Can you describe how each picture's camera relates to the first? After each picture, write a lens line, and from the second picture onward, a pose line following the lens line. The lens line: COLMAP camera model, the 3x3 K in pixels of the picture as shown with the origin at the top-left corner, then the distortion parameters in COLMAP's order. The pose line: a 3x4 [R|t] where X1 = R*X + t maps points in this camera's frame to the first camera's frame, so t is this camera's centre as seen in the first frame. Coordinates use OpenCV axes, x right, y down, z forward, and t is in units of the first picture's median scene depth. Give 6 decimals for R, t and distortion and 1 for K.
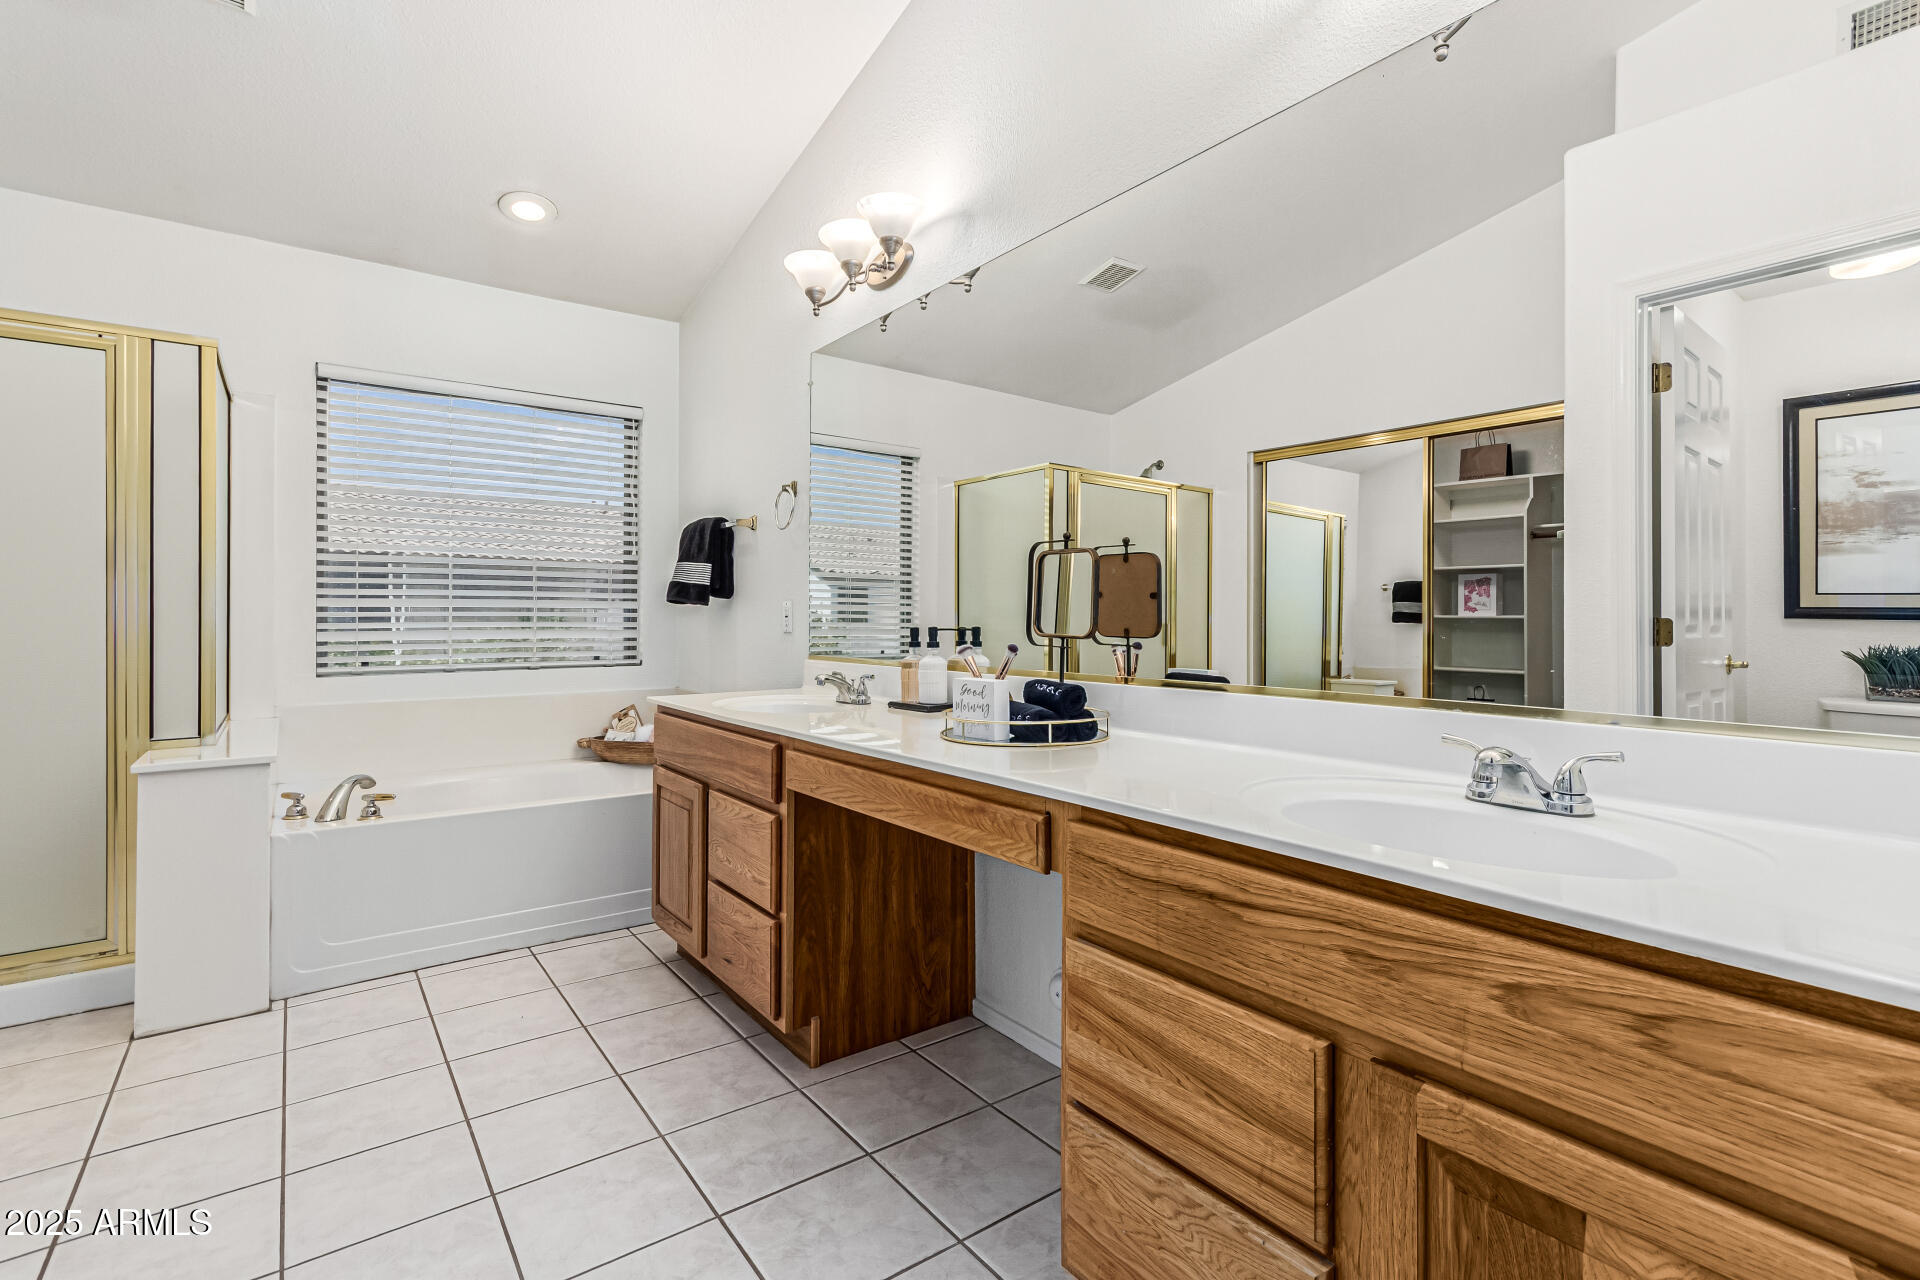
lens RADIAL K [[888.9, 0, 960.8], [0, 888.9, 632.1], [0, 0, 1]] dist [-0.002595, 0.000734]
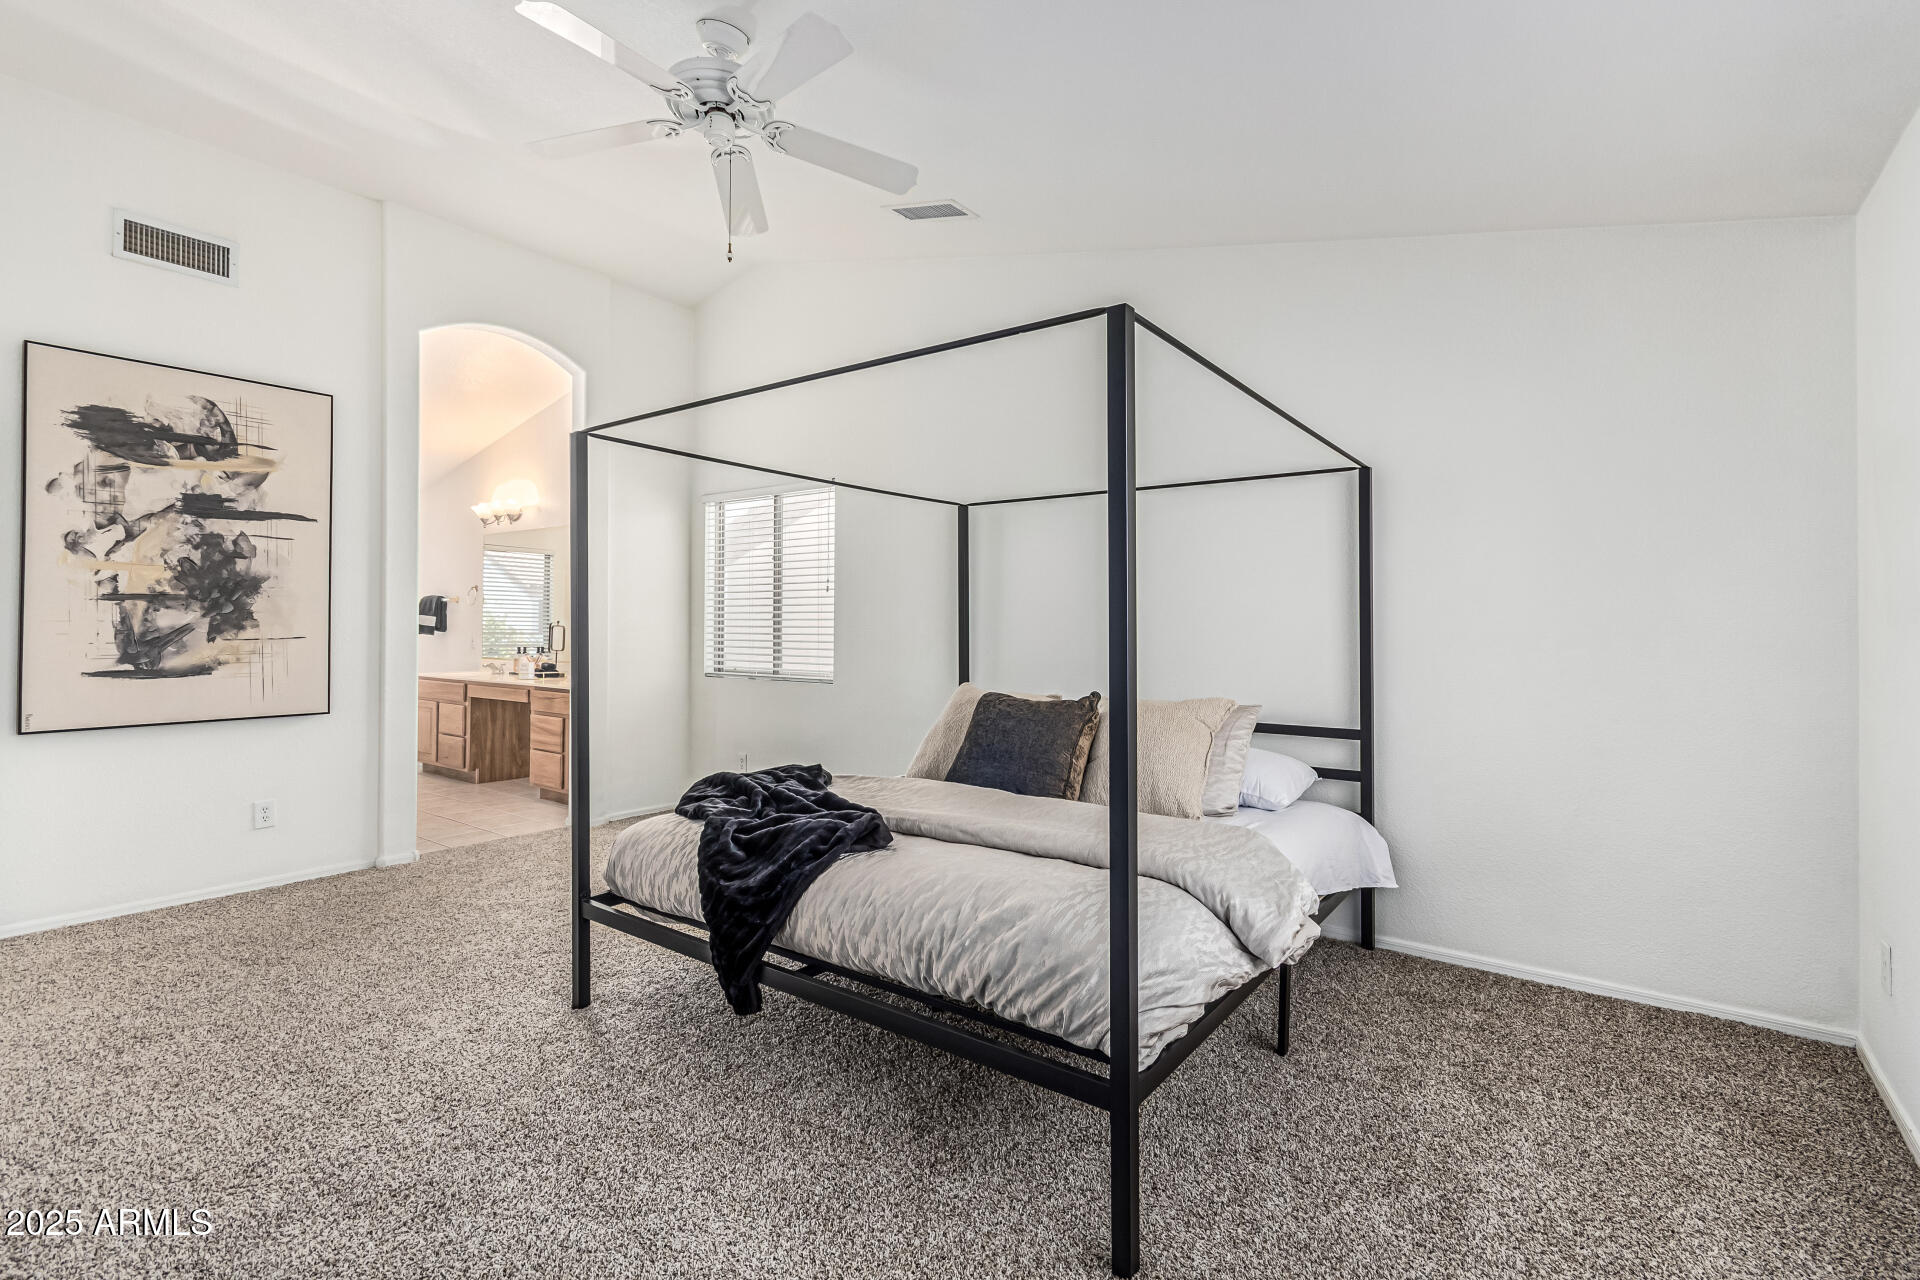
lens RADIAL K [[888.9, 0, 963.1], [0, 888.9, 634.6], [0, 0, 1]] dist [-0.002595, 0.000734]
pose [[0.956400, 0.010614, 0.291868, 0.551674], [-0.009692, 0.999942, -0.004605, -0.050876], [-0.291900, 0.001575, 0.956447, -2.487354]]
